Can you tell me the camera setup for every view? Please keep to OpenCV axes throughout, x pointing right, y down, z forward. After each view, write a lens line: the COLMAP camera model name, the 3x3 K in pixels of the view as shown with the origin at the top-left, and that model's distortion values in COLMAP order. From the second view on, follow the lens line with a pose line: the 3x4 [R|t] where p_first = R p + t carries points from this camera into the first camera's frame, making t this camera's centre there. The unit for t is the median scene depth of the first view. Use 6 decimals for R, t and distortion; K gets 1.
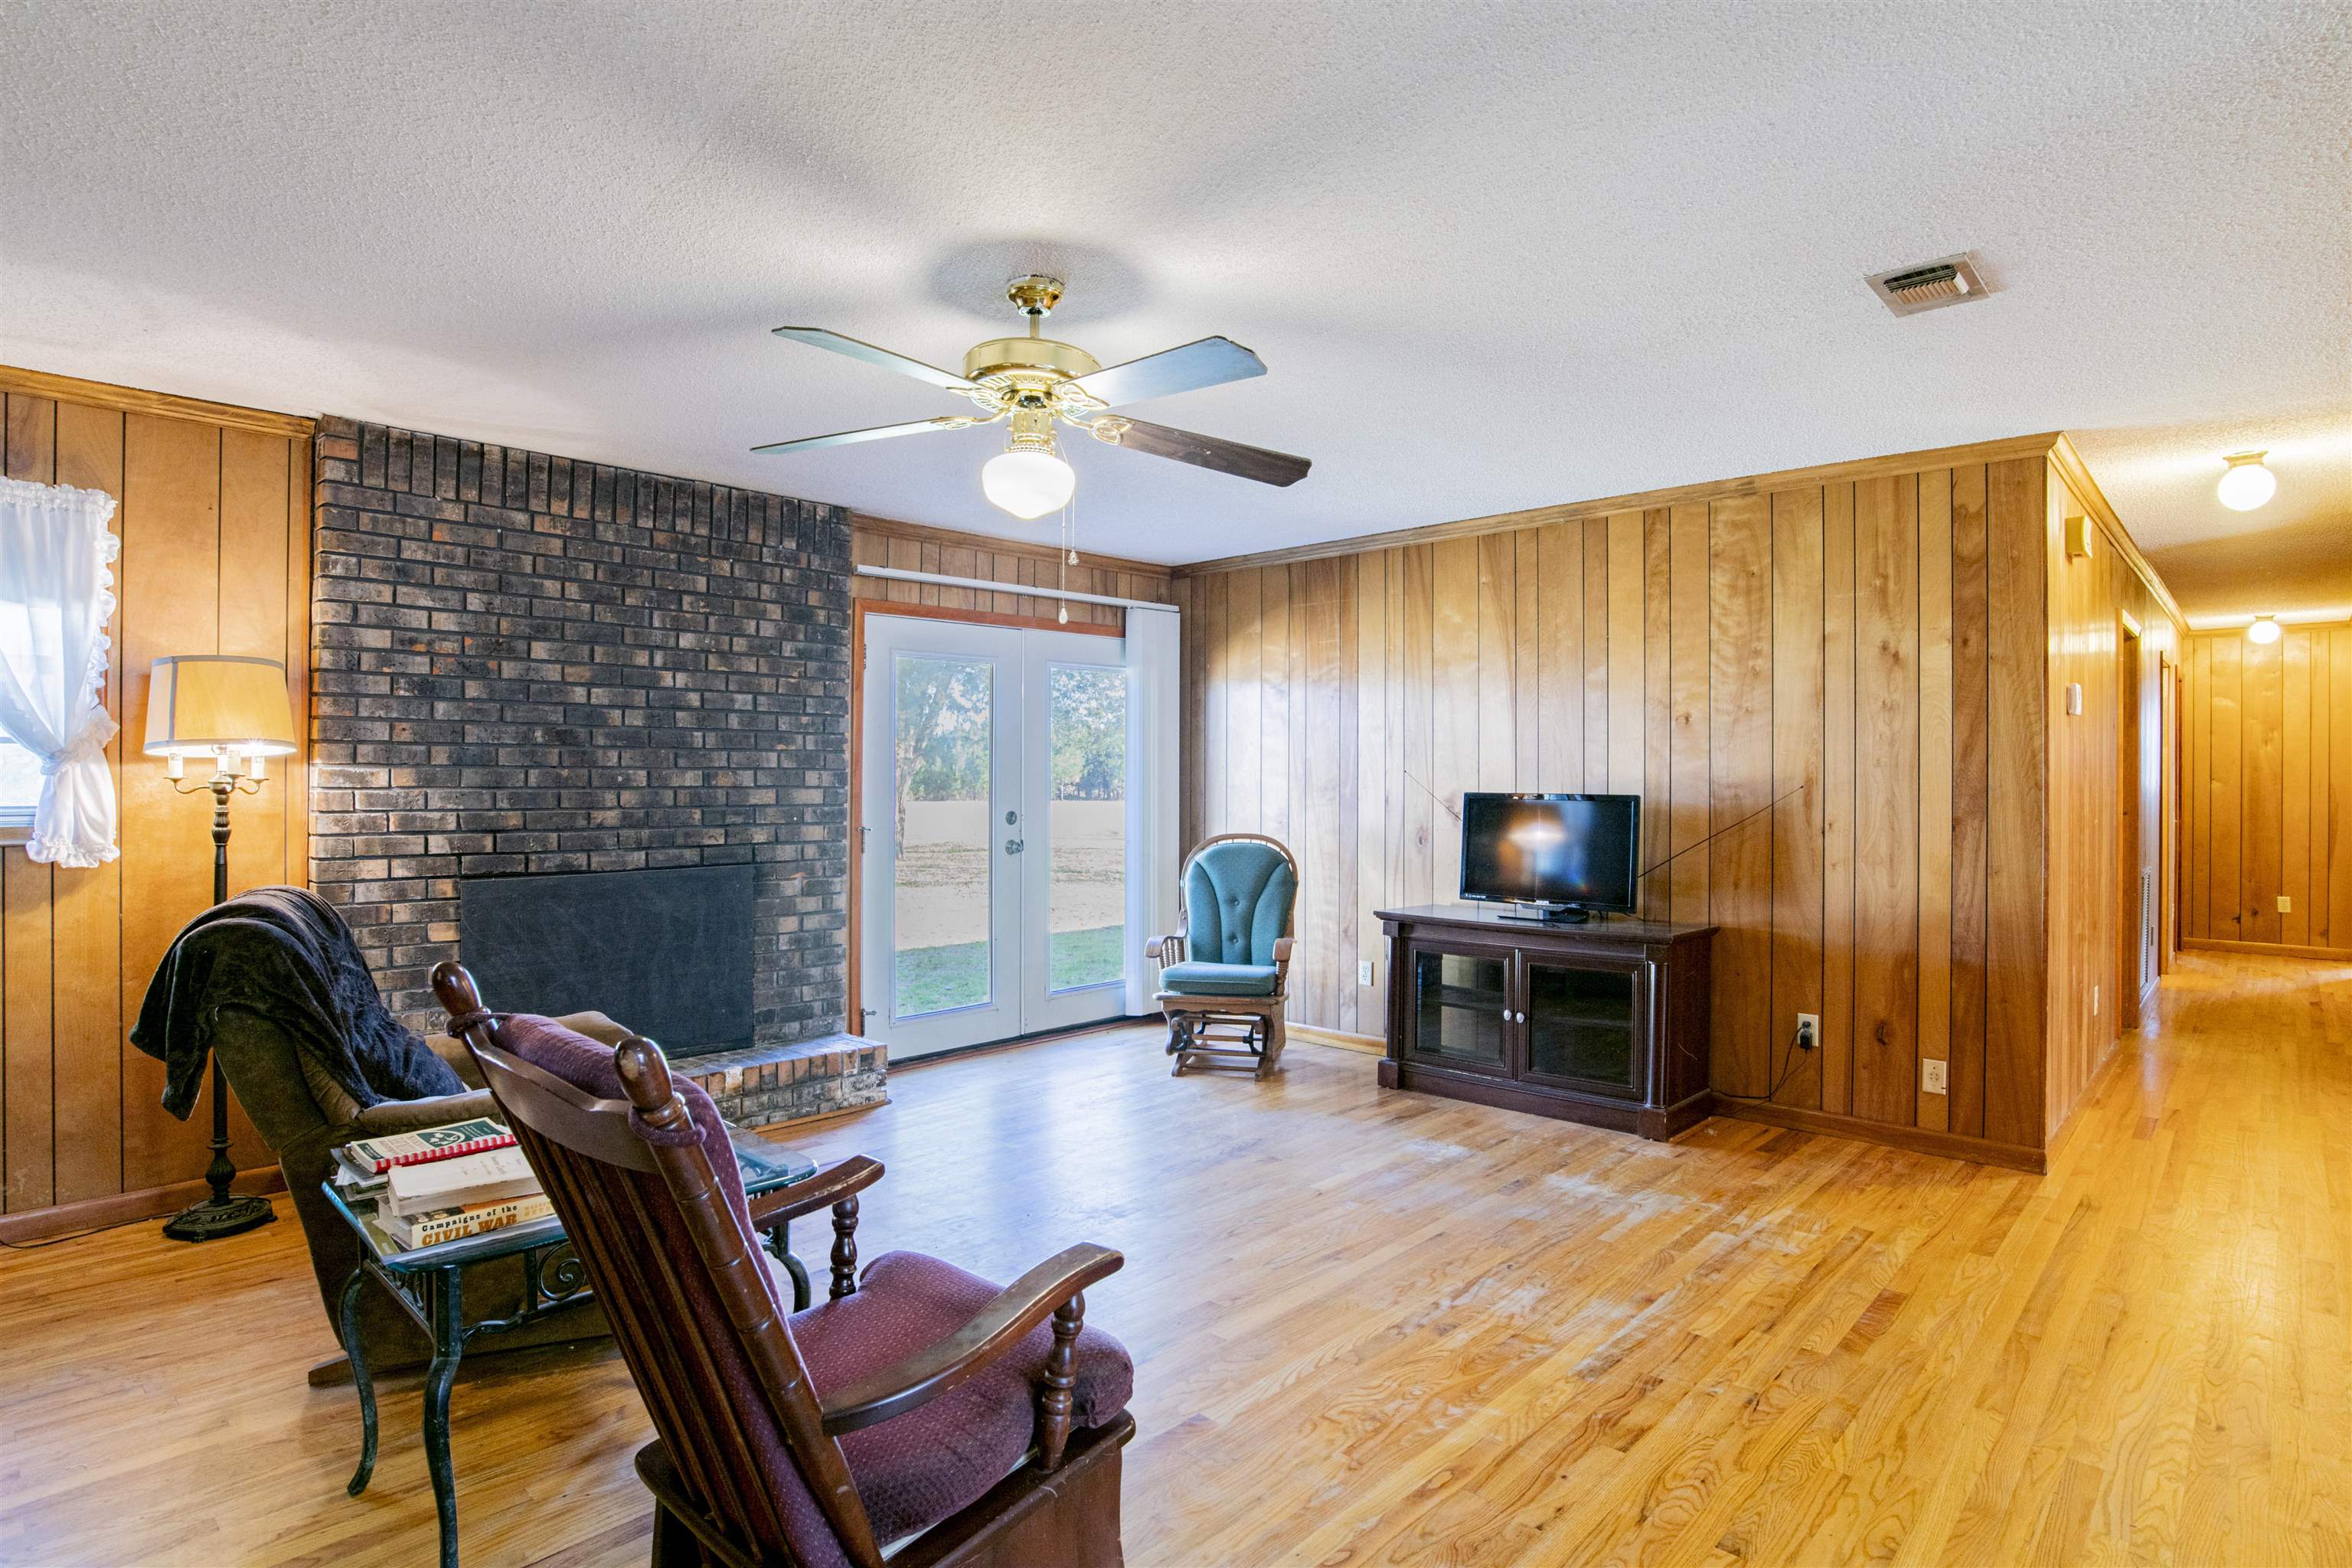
lens RADIAL K [[1206.1, 0, 1169.5], [0, 1206.1, 770.4], [0, 0, 1]] dist [-0.066096, 0.020979]
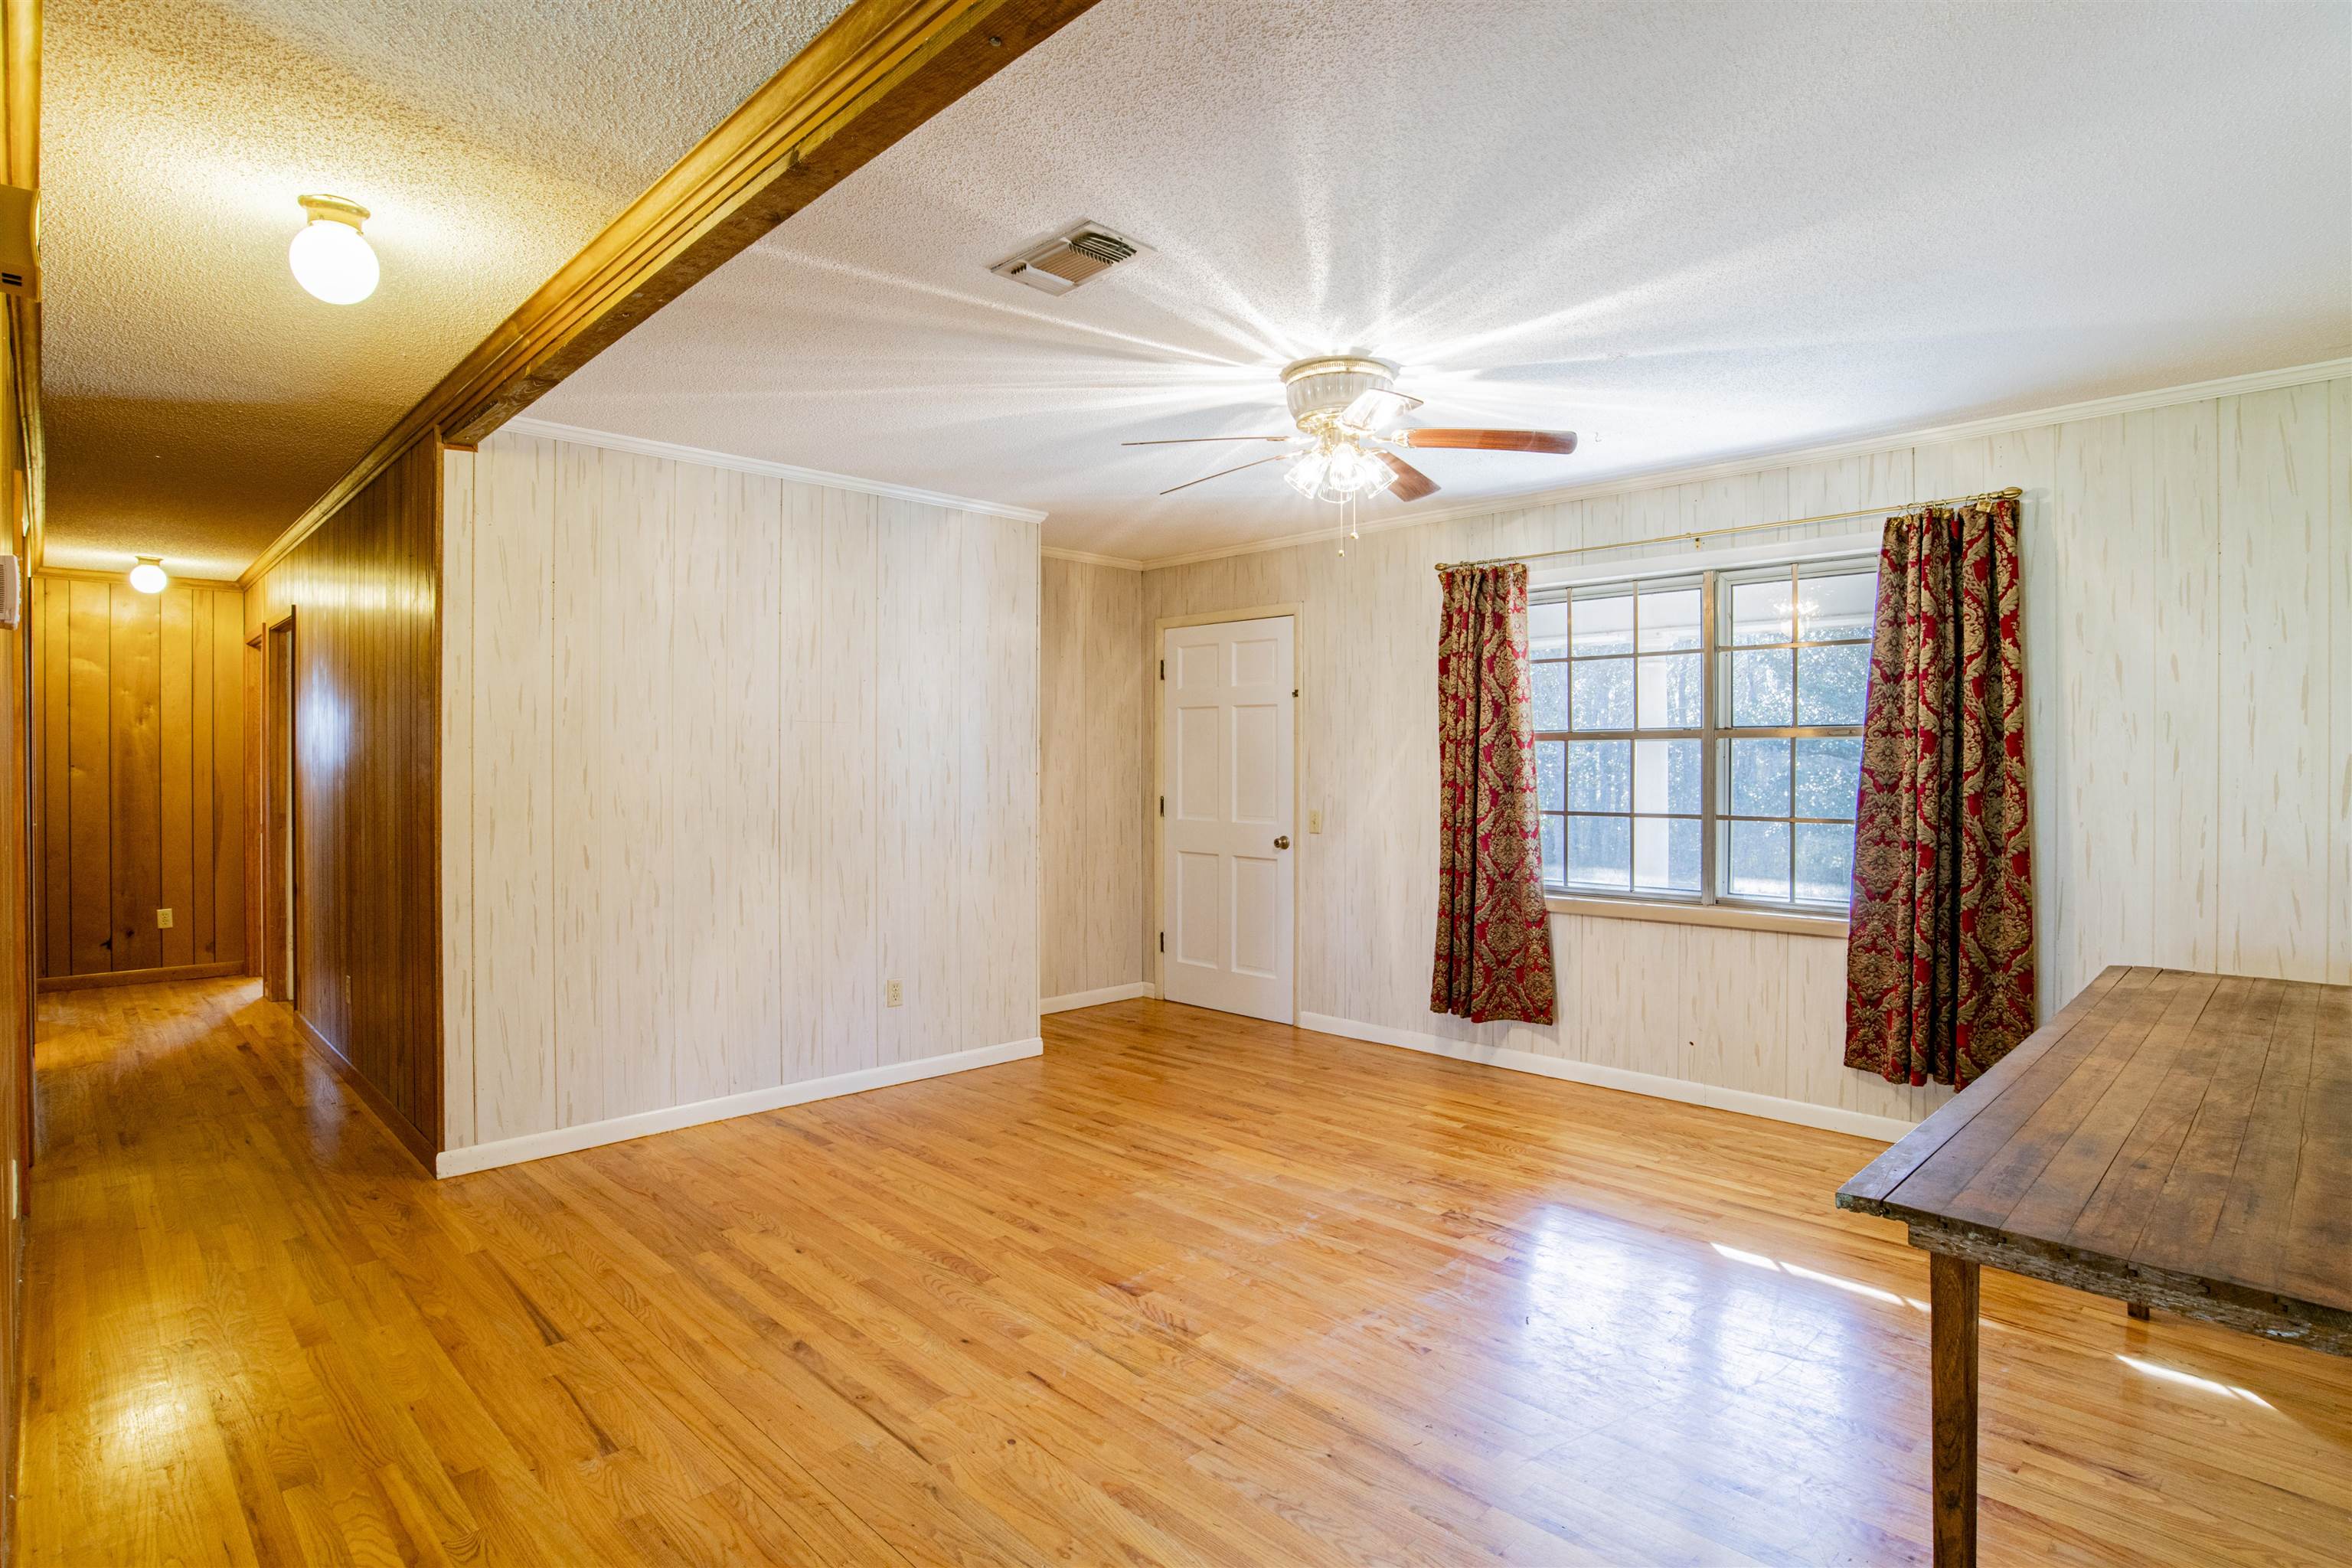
lens RADIAL K [[1206.1, 0, 1169.5], [0, 1206.1, 770.4], [0, 0, 1]] dist [-0.066096, 0.020979]
pose [[0.032104, -0.009475, 0.999440, 0.300336], [-0.002306, 0.999952, 0.009554, 0.003290], [-0.999482, -0.002612, 0.032080, 0.466674]]
